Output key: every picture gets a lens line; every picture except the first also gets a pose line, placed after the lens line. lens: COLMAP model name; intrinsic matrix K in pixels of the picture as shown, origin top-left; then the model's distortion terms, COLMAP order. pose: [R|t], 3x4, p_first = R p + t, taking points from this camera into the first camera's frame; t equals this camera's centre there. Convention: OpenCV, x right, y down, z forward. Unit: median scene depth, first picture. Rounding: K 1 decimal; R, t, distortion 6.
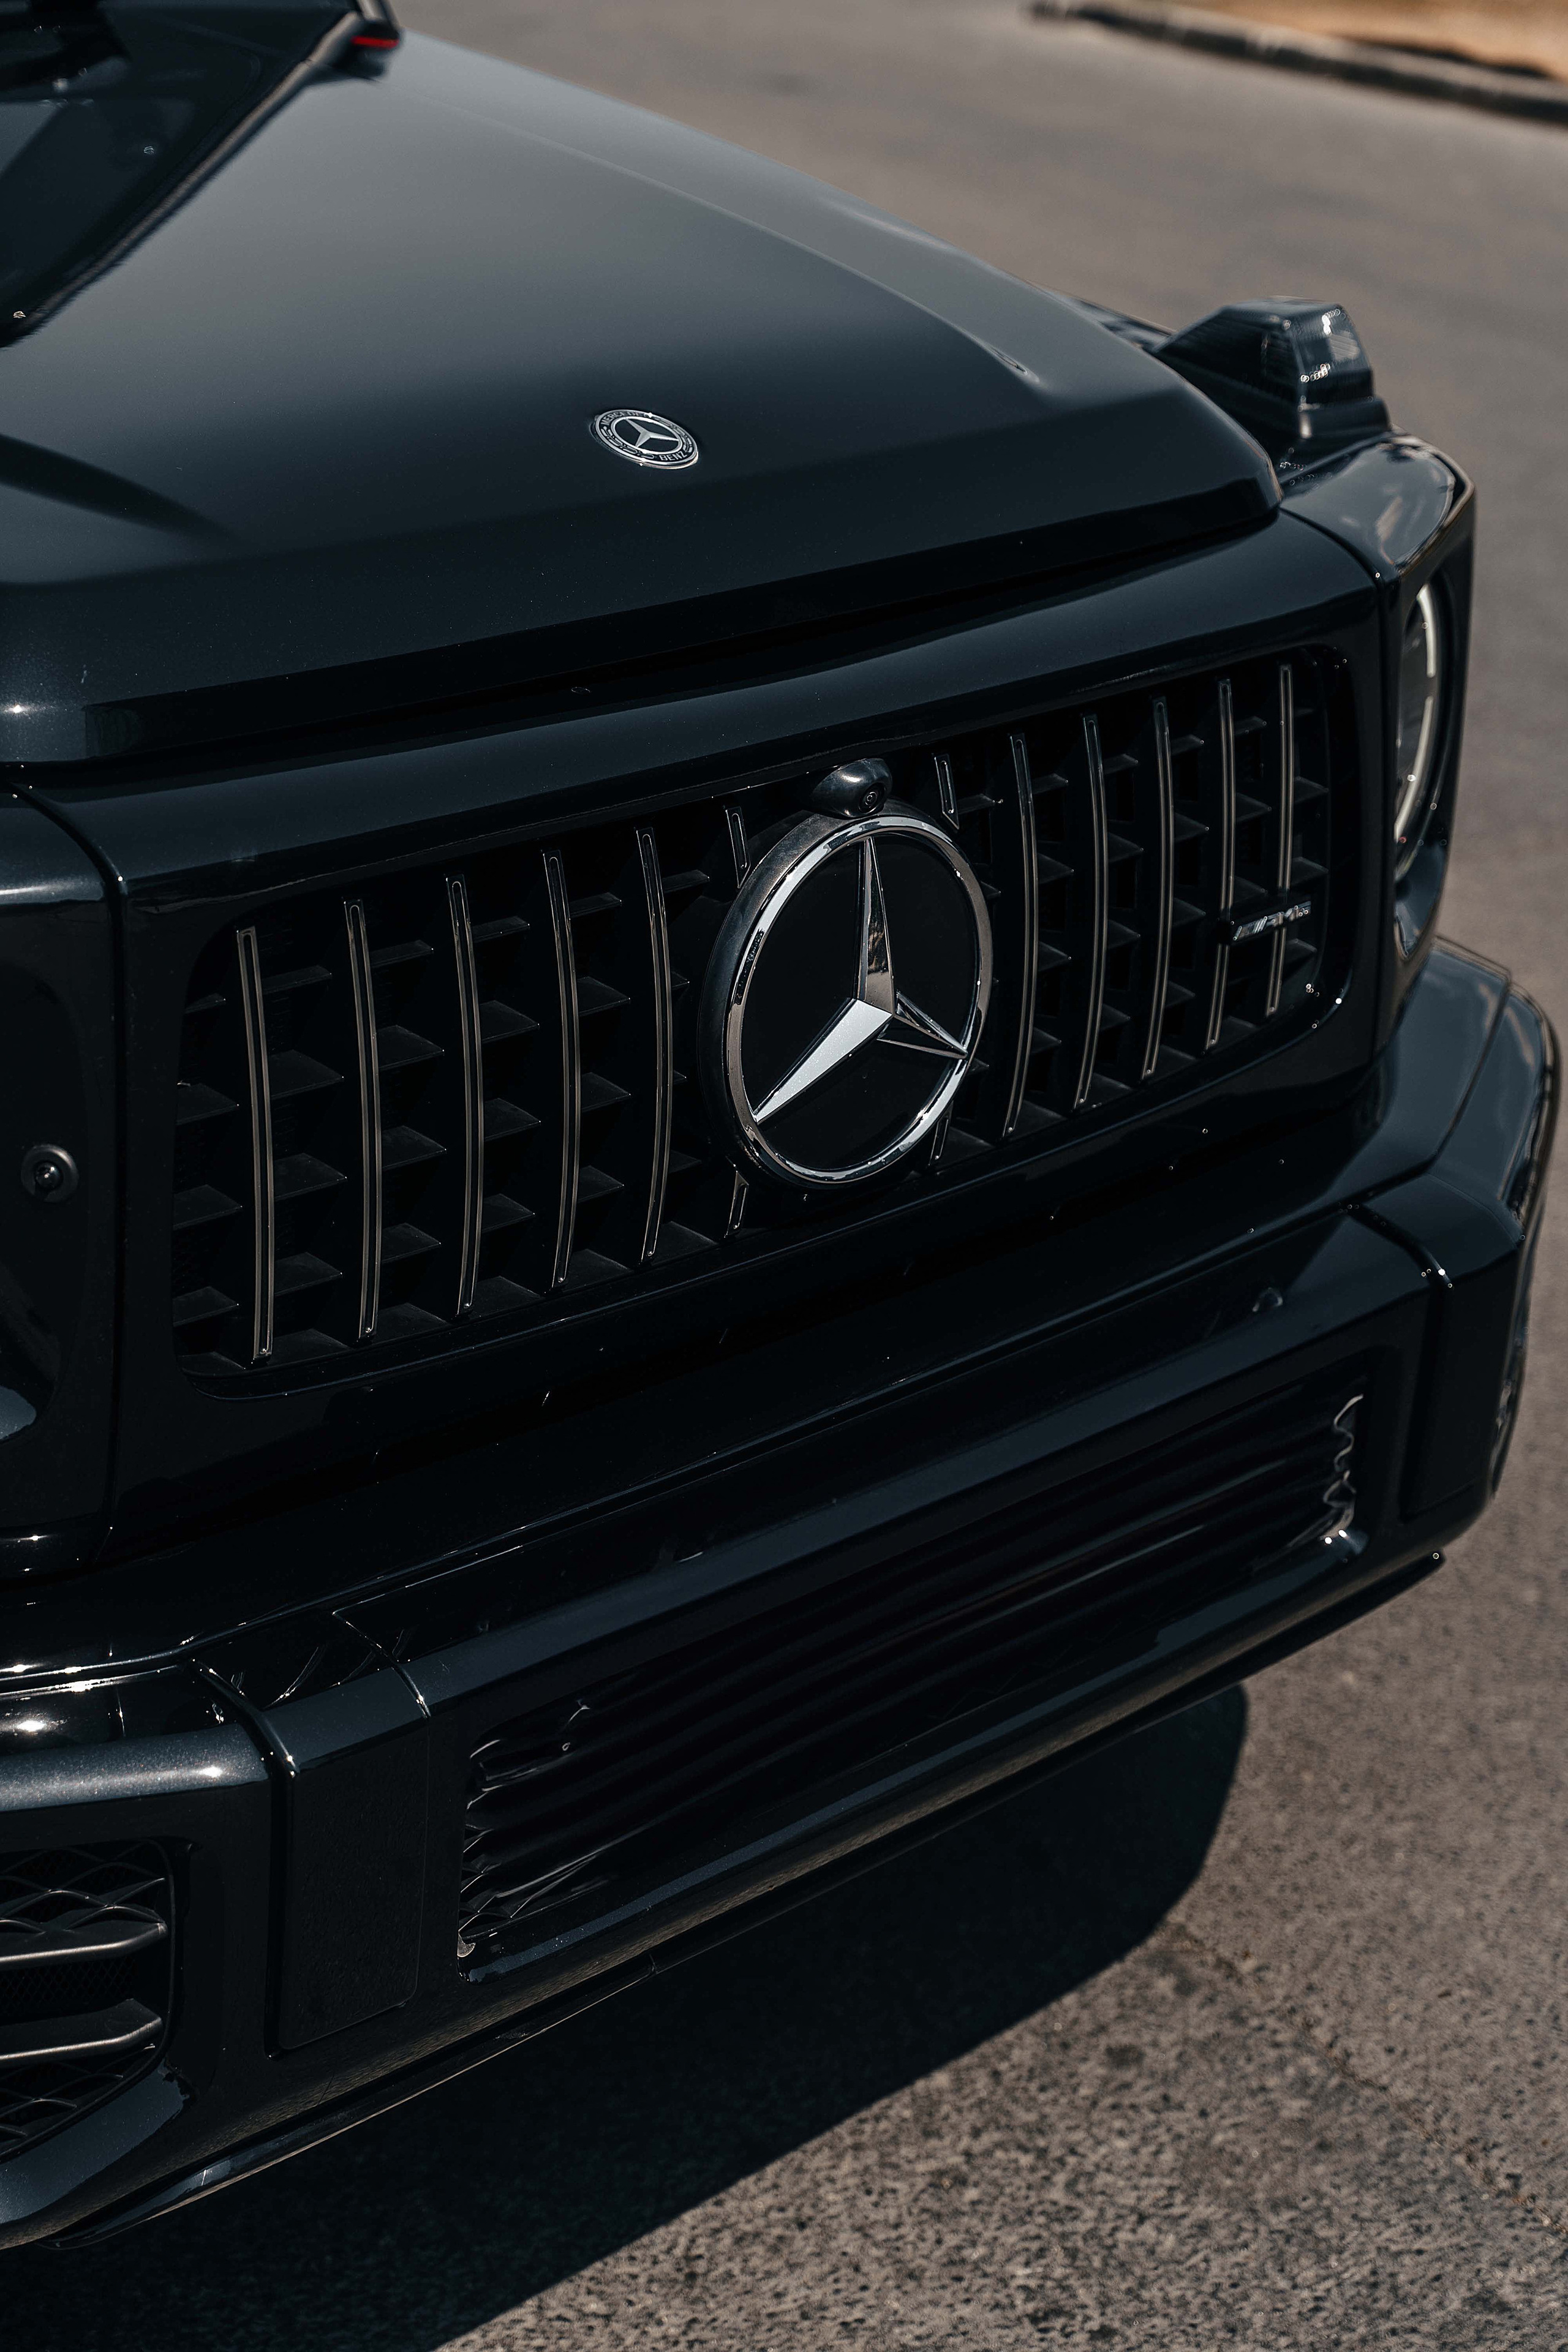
lens RADIAL K [[4103.6, 0, 761.8], [0, 4103.6, 1163.8], [0, 0, 1]] dist [-0.026397, 0.000000]
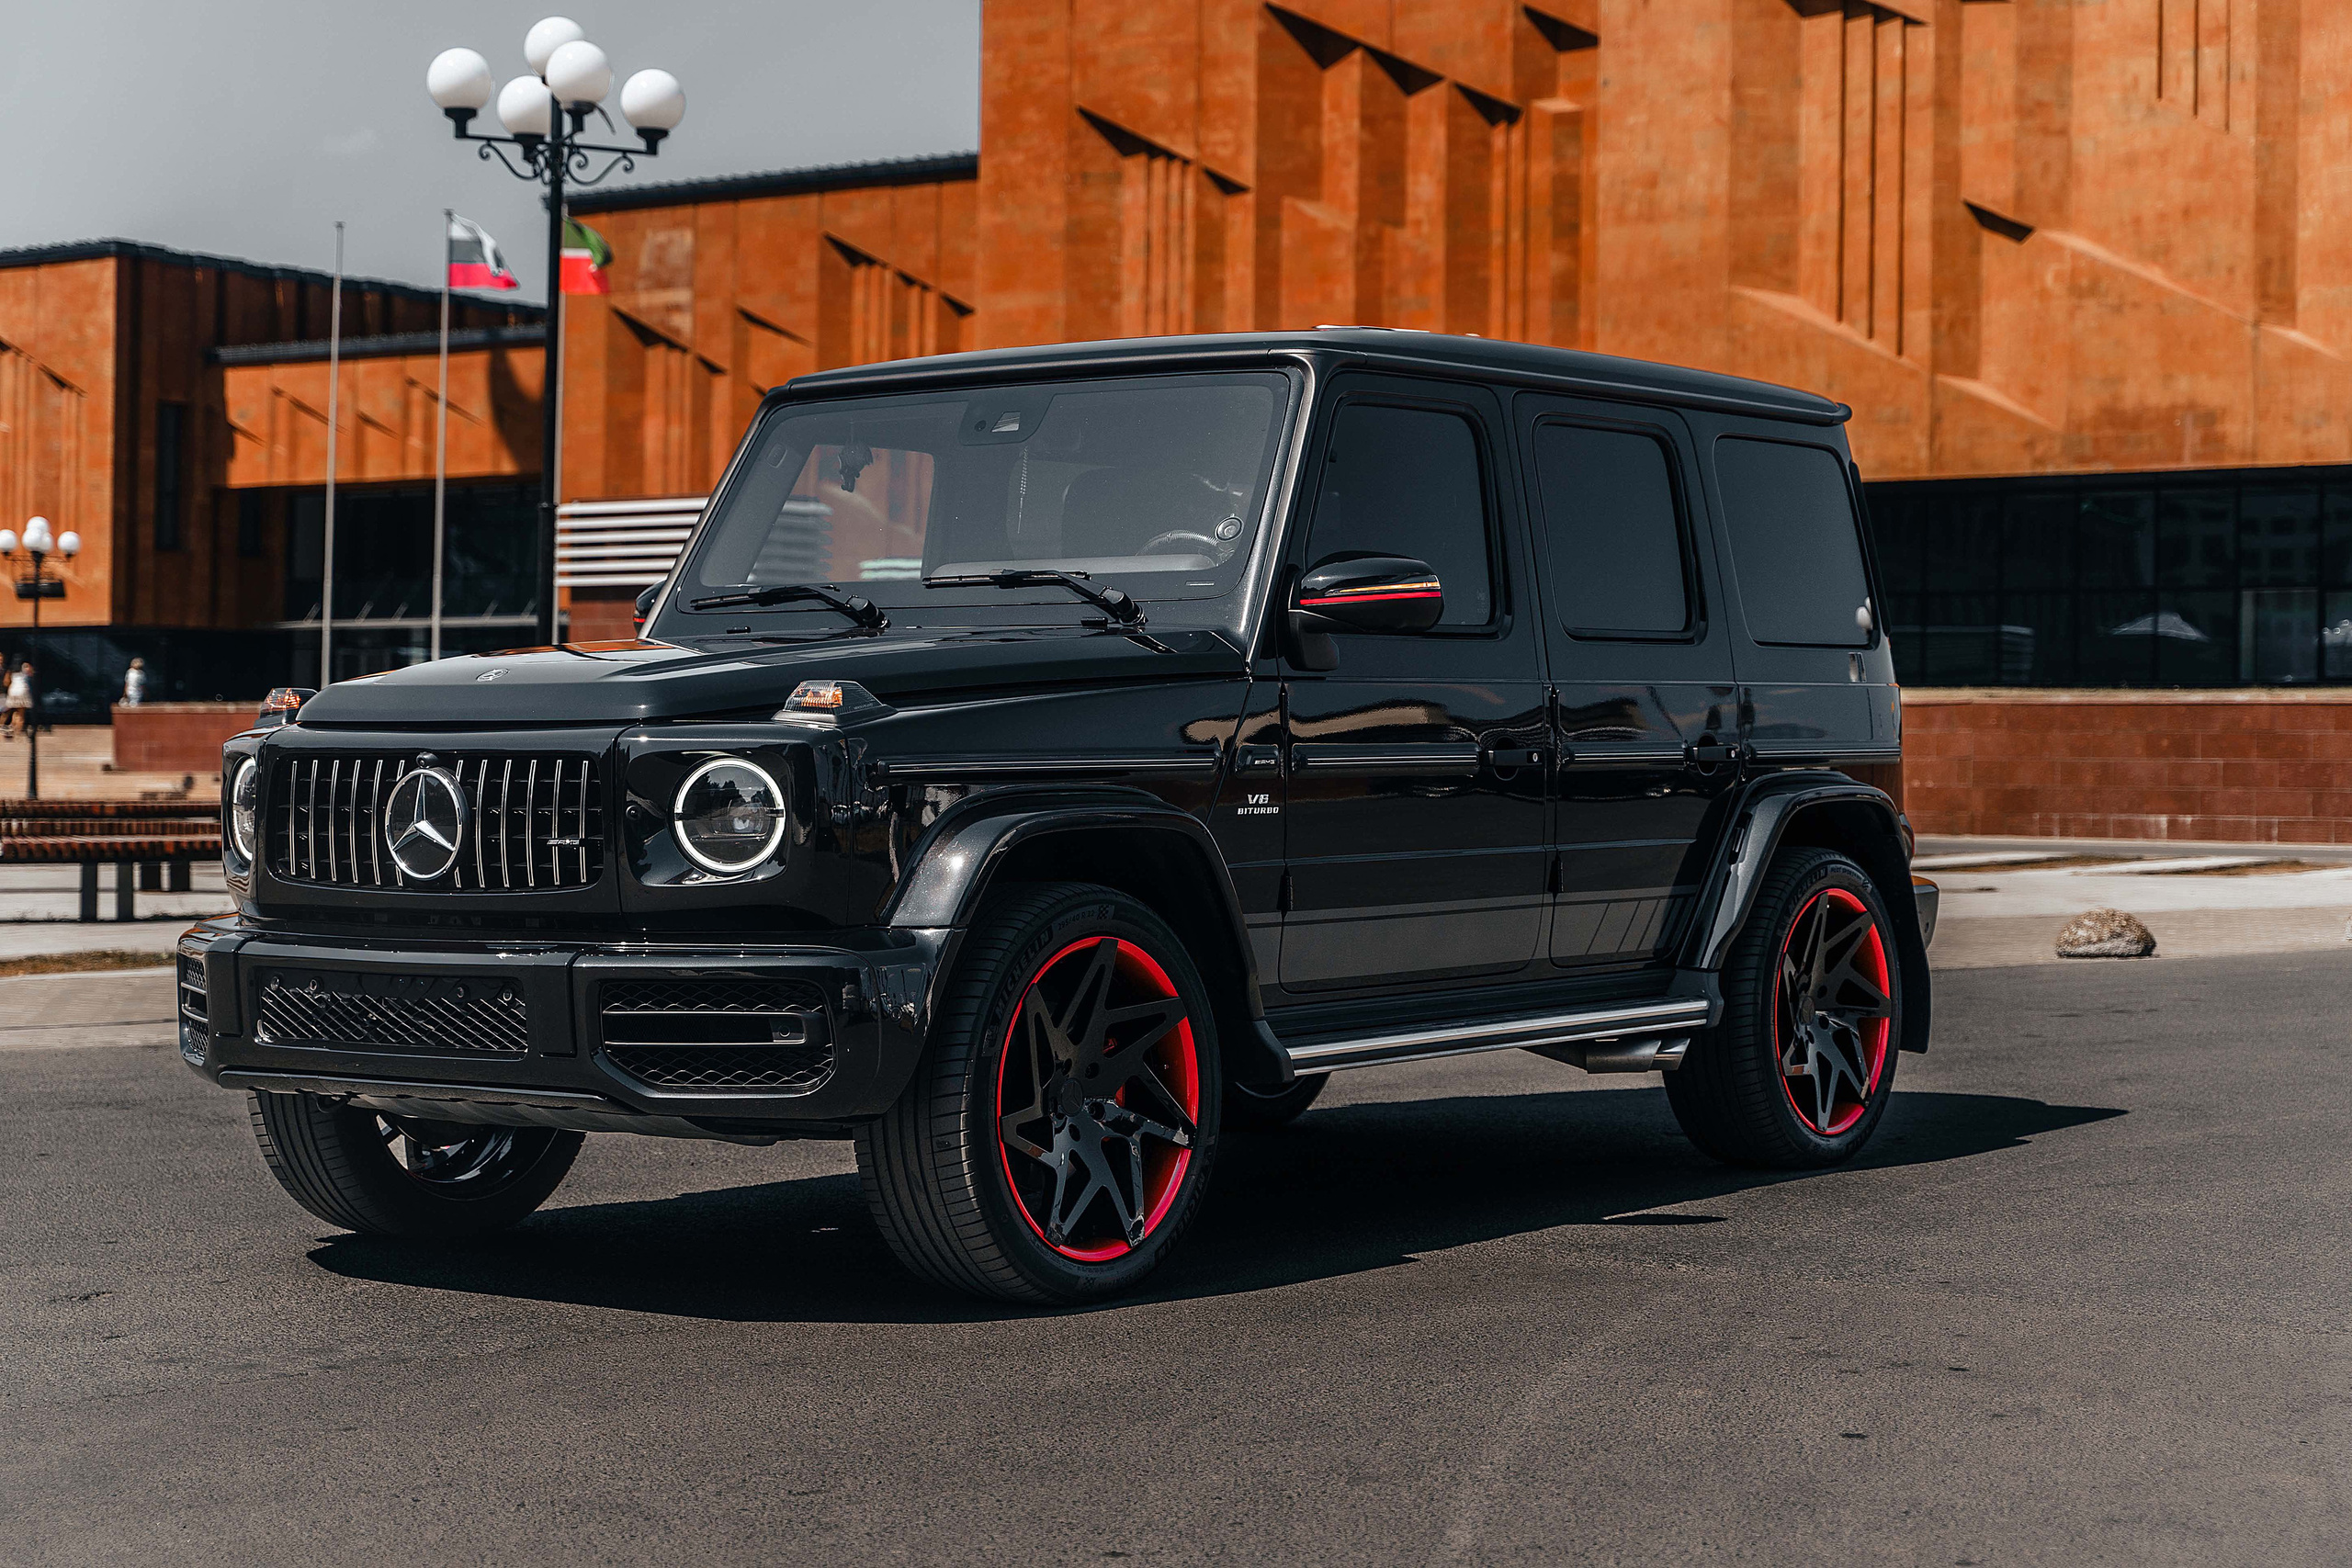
lens RADIAL K [[3876.2, 0, 972.9], [0, 3876.2, 803.8], [0, 0, 1]] dist [0.017661, 0.000000]
pose [[0.105523, -0.001609, -0.994416, 3.276342], [-0.342806, 0.938642, -0.037896, -0.089278], [0.933461, 0.344890, 0.098496, 1.095134]]
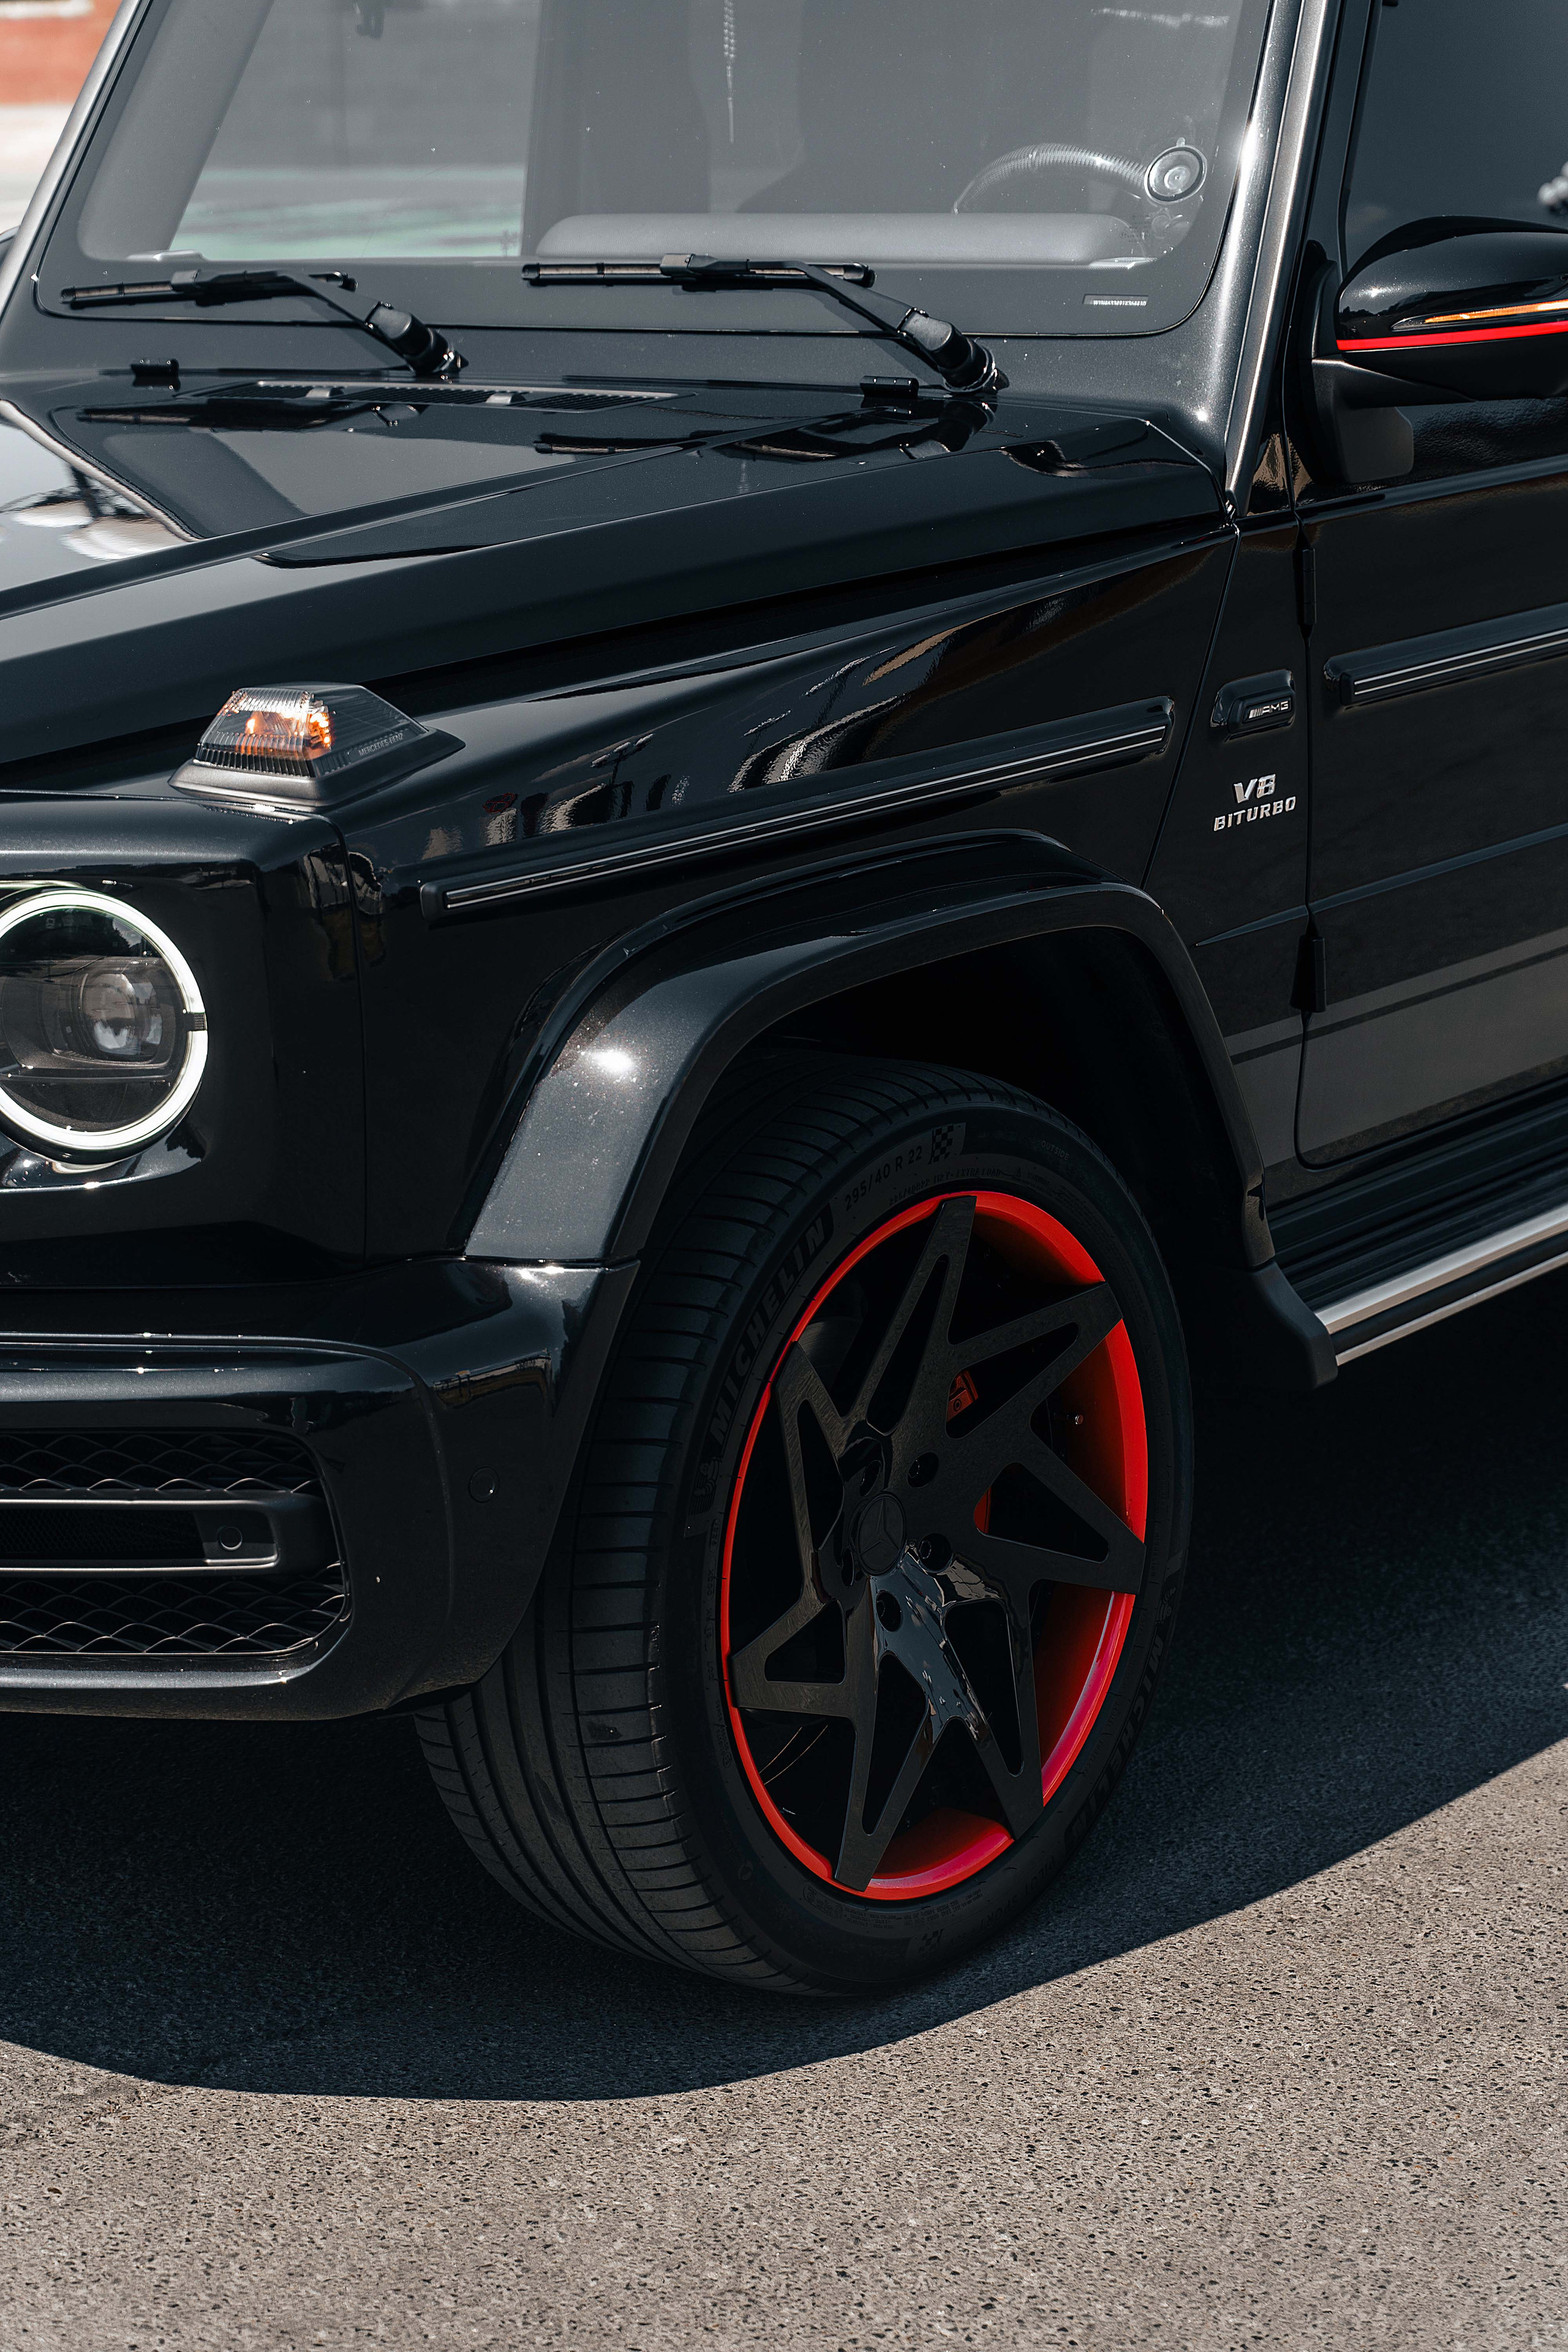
lens RADIAL K [[4888.9, 0, 700.0], [0, 4888.9, 1056.3], [0, 0, 1]] dist [0.008291, 0.000000]
pose [[0.116506, 0.188846, -0.975071, 1.829499], [-0.312728, 0.938794, 0.144454, -0.429432], [0.942671, 0.288102, 0.168432, 1.145559]]
